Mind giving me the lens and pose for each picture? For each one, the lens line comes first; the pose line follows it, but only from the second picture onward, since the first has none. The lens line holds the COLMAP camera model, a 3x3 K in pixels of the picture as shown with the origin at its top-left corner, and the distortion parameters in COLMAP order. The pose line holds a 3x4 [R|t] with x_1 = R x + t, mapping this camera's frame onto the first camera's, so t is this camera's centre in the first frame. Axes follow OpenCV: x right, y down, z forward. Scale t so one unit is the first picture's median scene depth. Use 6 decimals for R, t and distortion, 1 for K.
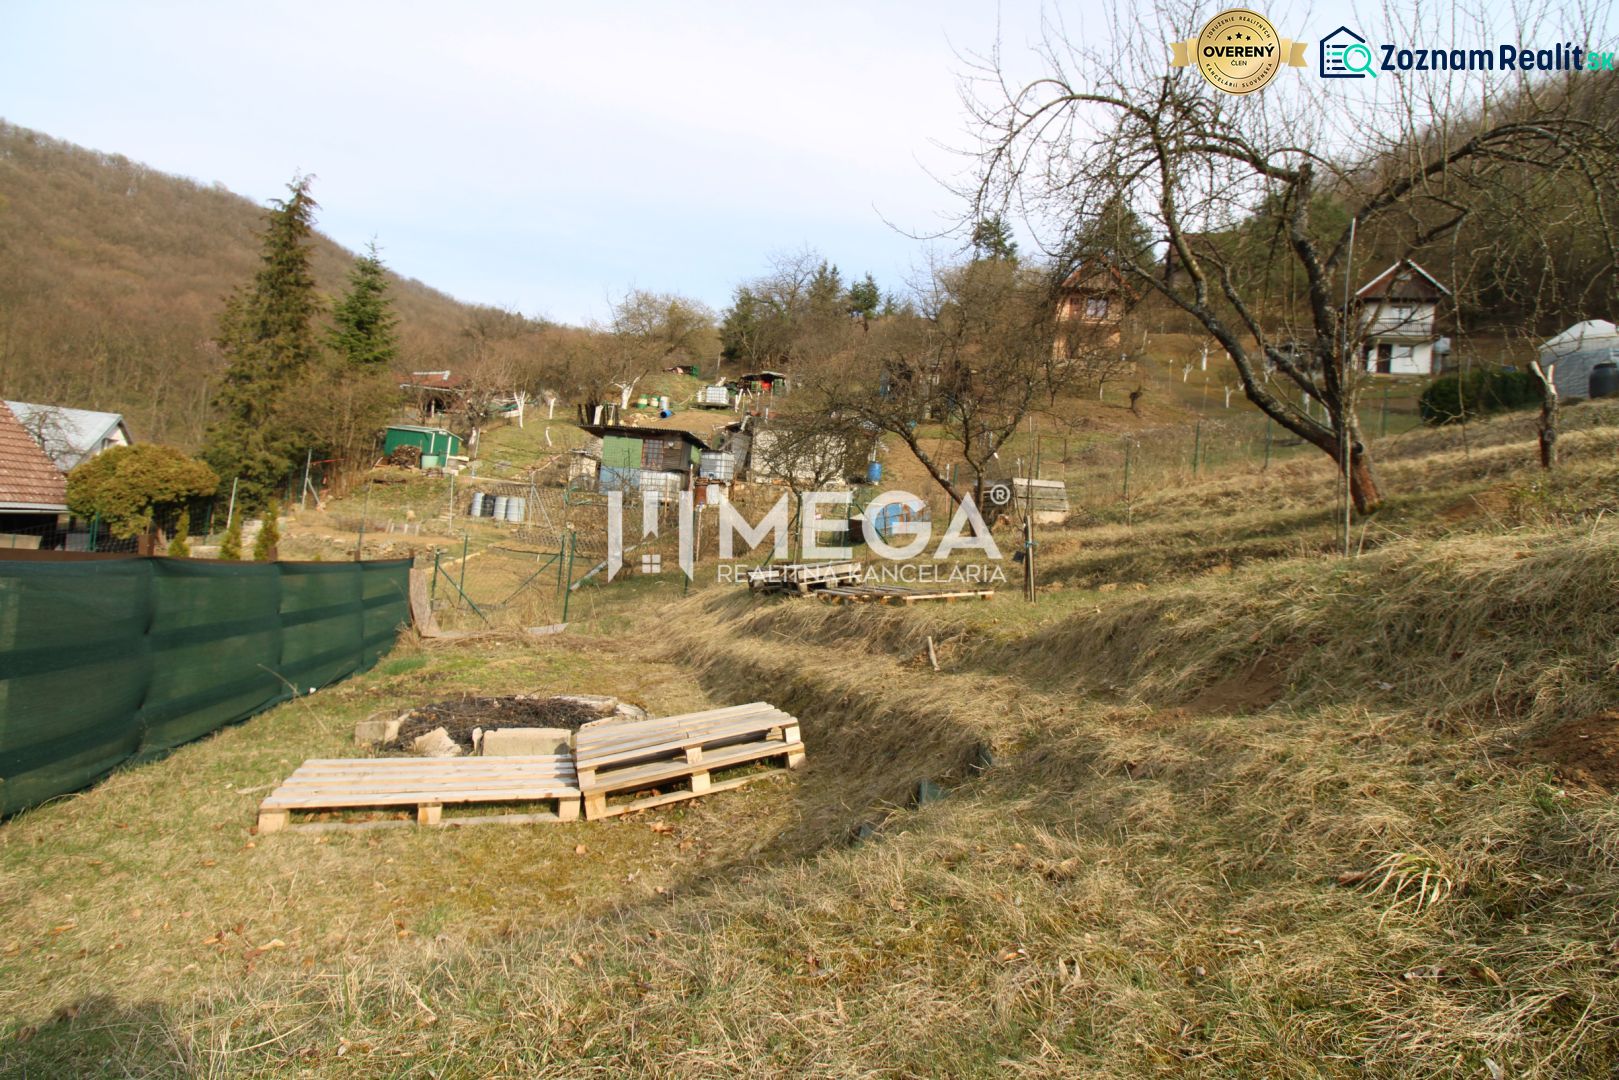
lens RADIAL K [[743.3, 0, 813.1], [0, 743.3, 513.1], [0, 0, 1]] dist [-0.006040, -0.009593]
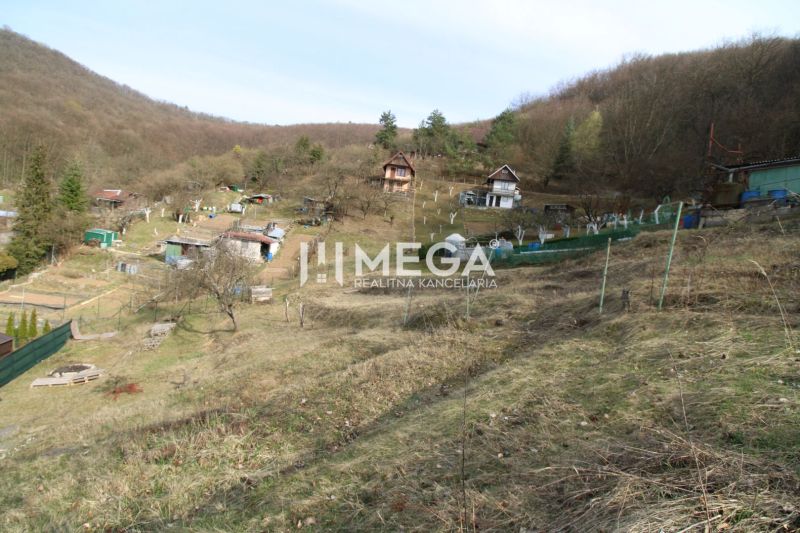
lens RADIAL K [[367.3, 0, 407.0], [0, 367.3, 256.6], [0, 0, 1]] dist [-0.006040, -0.009593]
pose [[0.988891, 0.024087, 0.146680, 0.394727], [-0.041017, 0.992689, 0.113519, -0.233487], [-0.142873, -0.118274, 0.982649, -0.479156]]
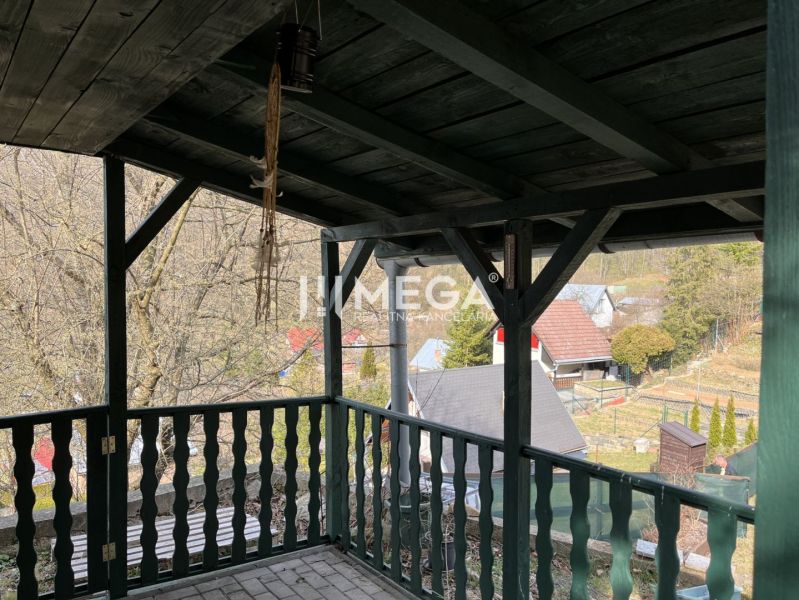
lens RADIAL K [[604.8, 0, 390.3], [0, 604.8, 299.3], [0, 0, 1]] dist [0.042431, -0.036921]
pose [[0.496254, -0.057998, -0.866238, 0.168378], [0.058848, 0.997718, -0.033088, -0.119554], [0.866181, -0.034556, 0.498535, -0.347912]]
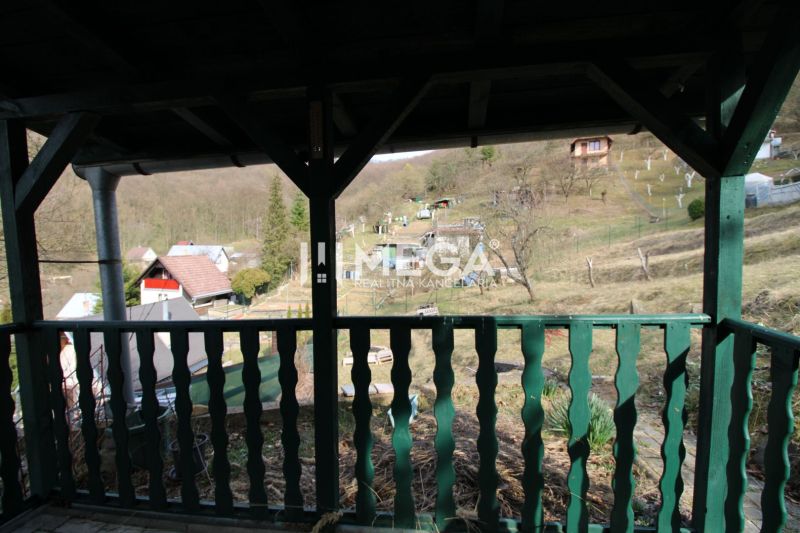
lens RADIAL K [[367.3, 0, 401.8], [0, 367.3, 257.9], [0, 0, 1]] dist [-0.006040, -0.009593]
pose [[0.964674, -0.095248, -0.245625, 0.126758], [0.109688, 0.992912, 0.045762, -0.110732], [0.239525, -0.071088, 0.968284, -0.337729]]
